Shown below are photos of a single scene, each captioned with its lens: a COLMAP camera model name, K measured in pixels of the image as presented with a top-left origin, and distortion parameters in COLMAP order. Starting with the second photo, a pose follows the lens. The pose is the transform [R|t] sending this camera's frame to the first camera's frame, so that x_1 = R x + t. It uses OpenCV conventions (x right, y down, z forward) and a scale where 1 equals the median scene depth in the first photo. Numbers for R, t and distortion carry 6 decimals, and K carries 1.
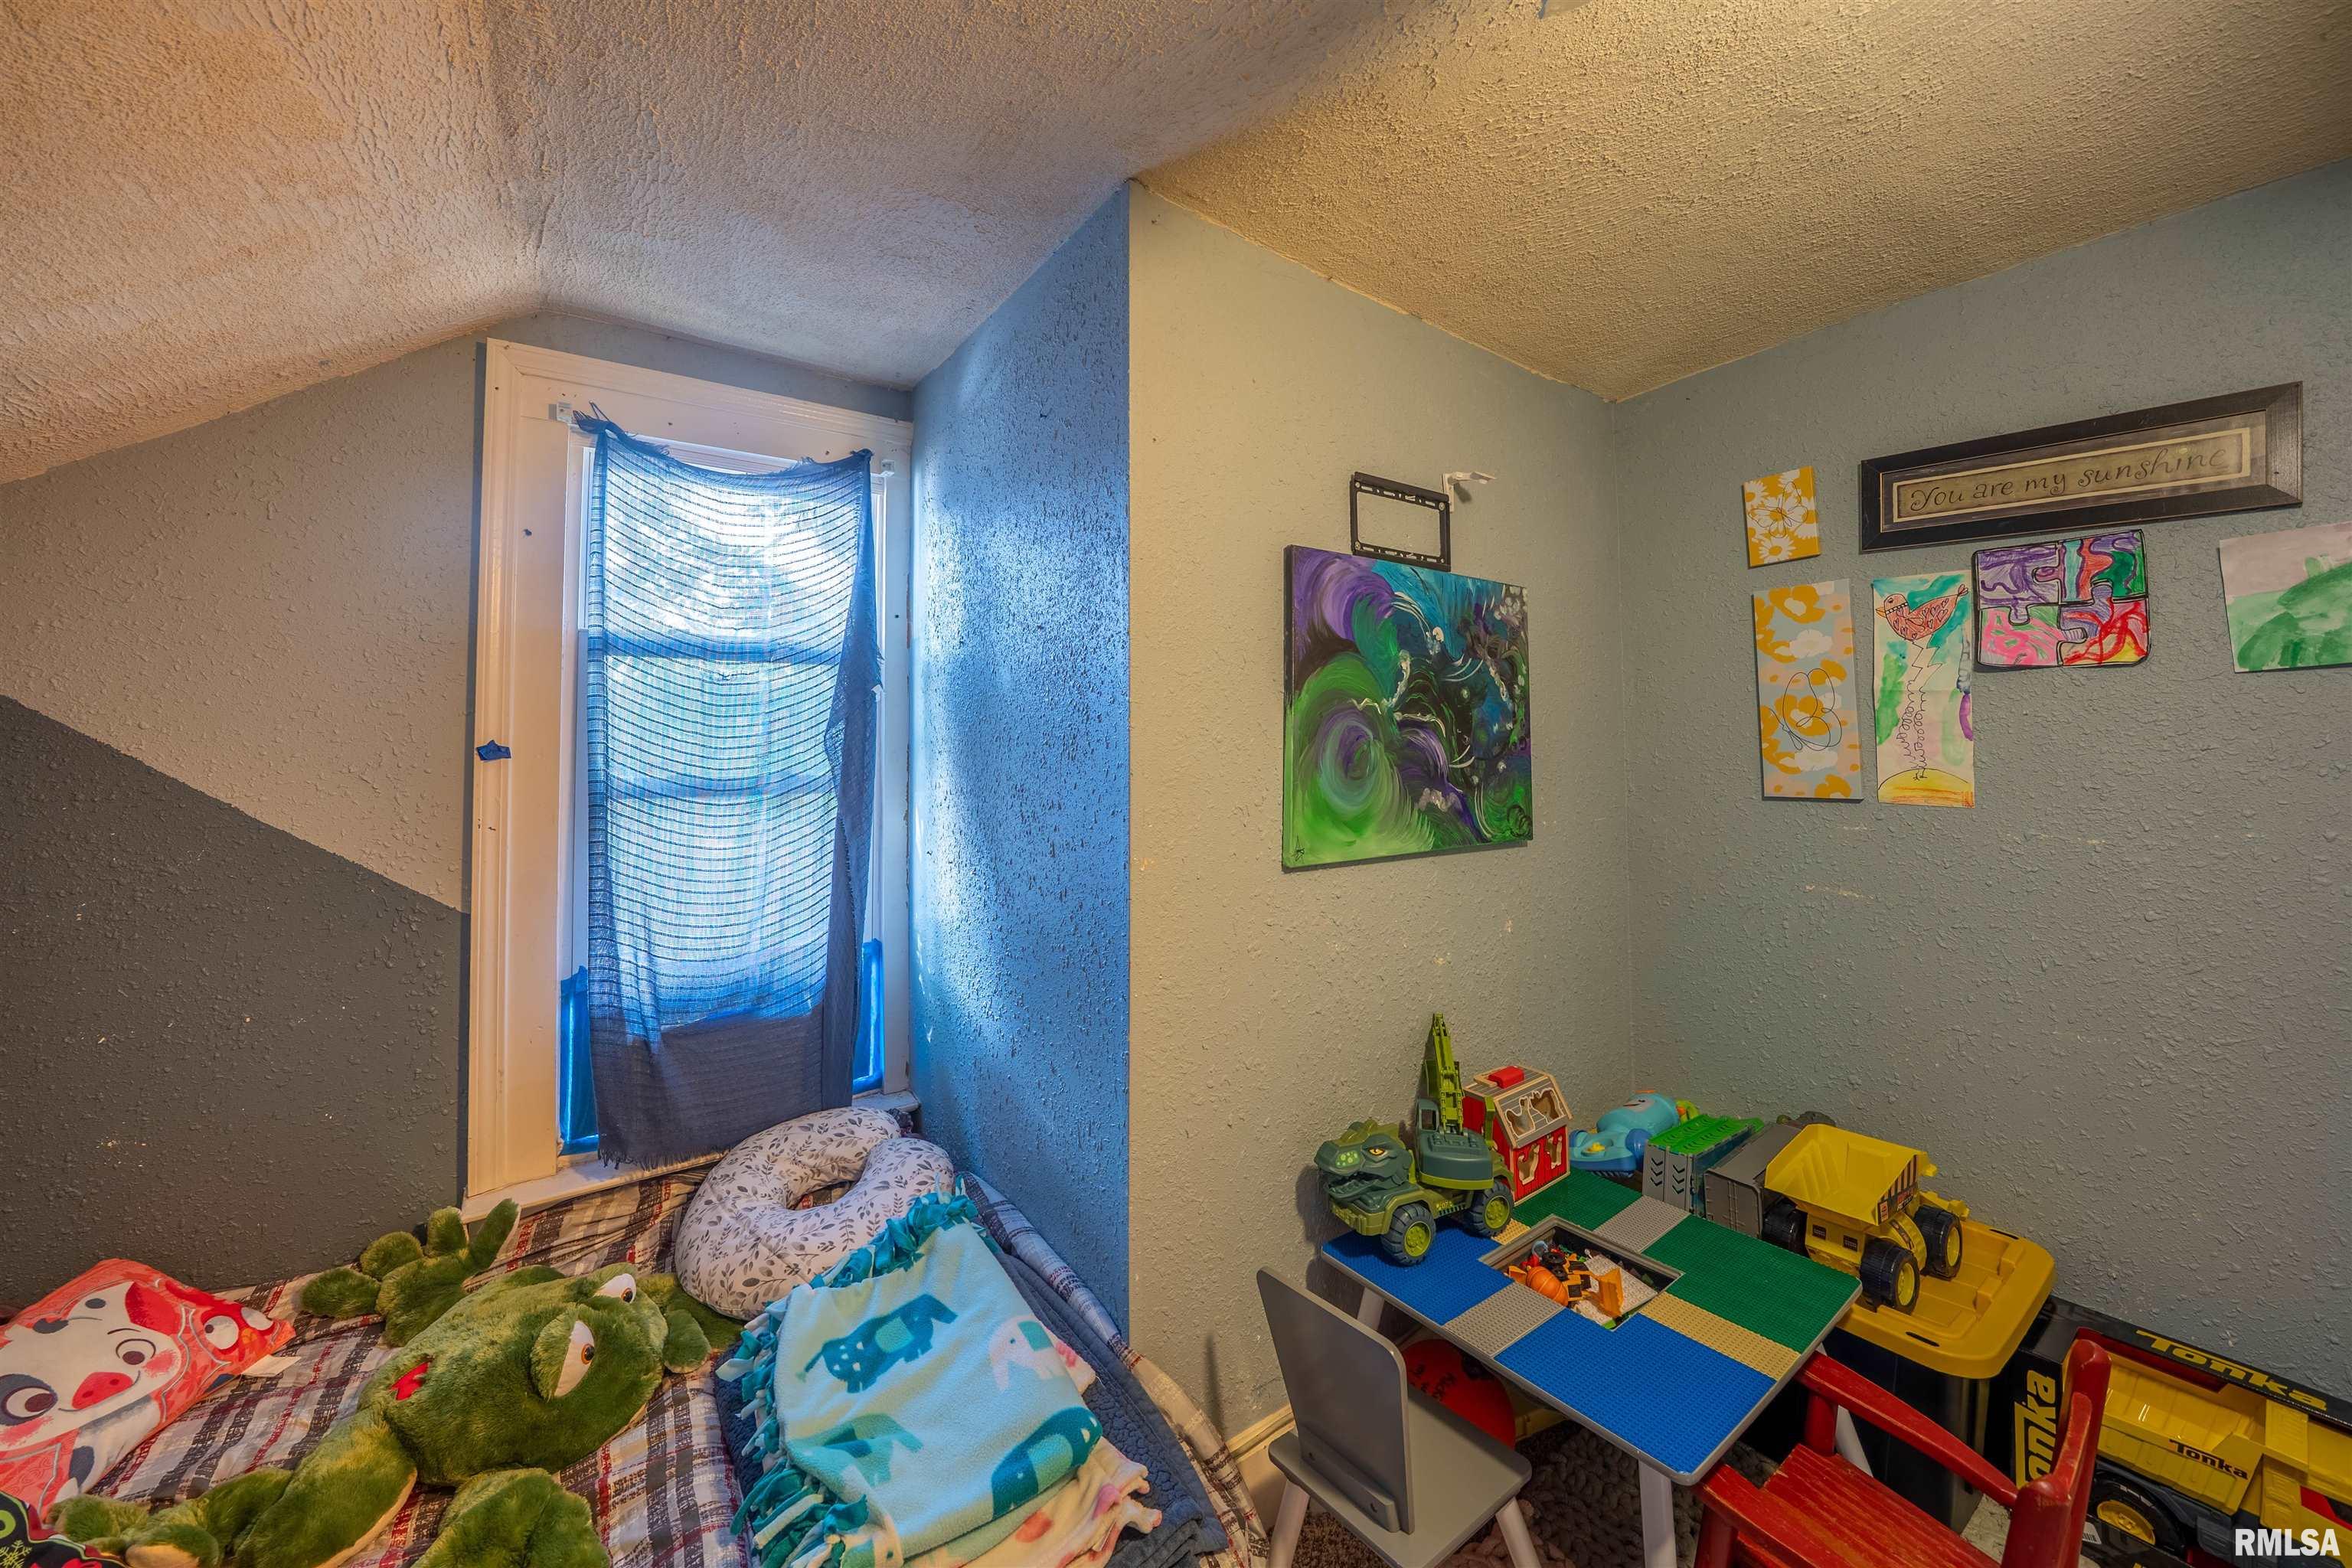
lens RADIAL K [[839.5, 0, 1134.0], [0, 839.5, 719.8], [0, 0, 1]] dist [-0.011177, 0.000162]
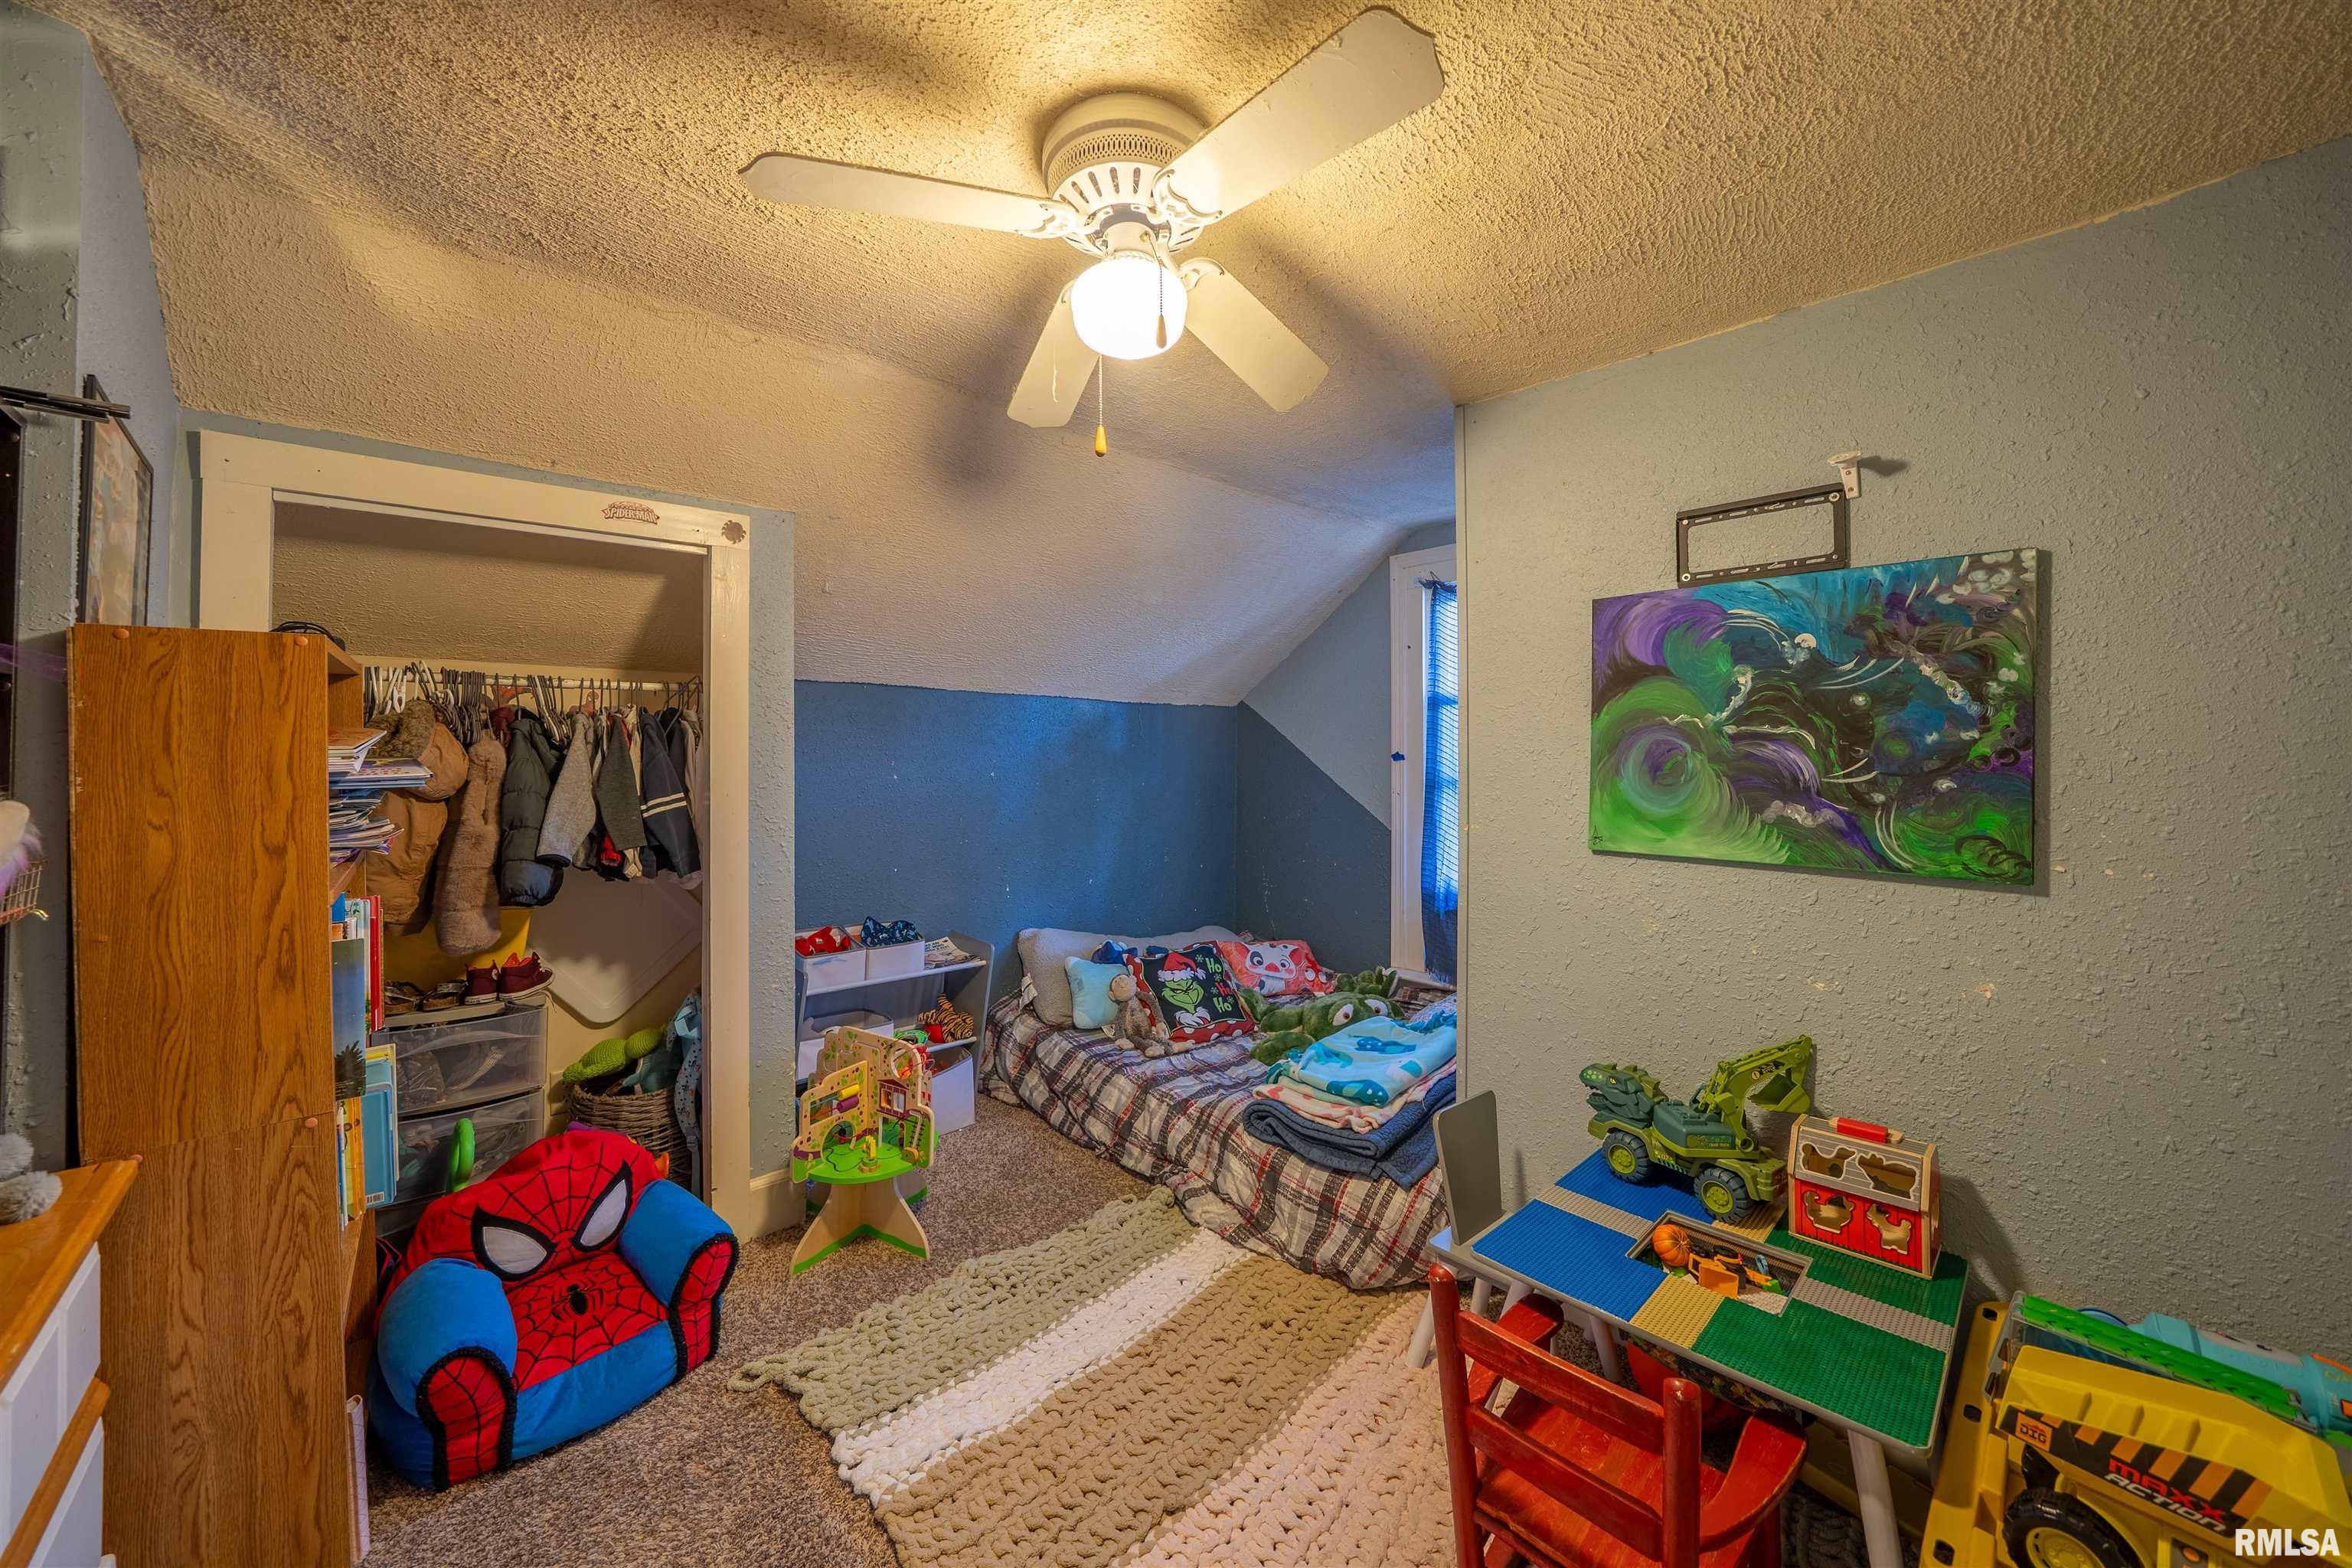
lens RADIAL K [[850.3, 0, 1173.2], [0, 850.3, 765.5], [0, 0, 1]] dist [-0.012448, 0.000073]
pose [[0.142002, 0.016735, -0.989725, 1.235544], [0.020202, 0.999600, 0.019800, 0.005841], [0.989660, -0.022806, 0.141607, 0.153920]]
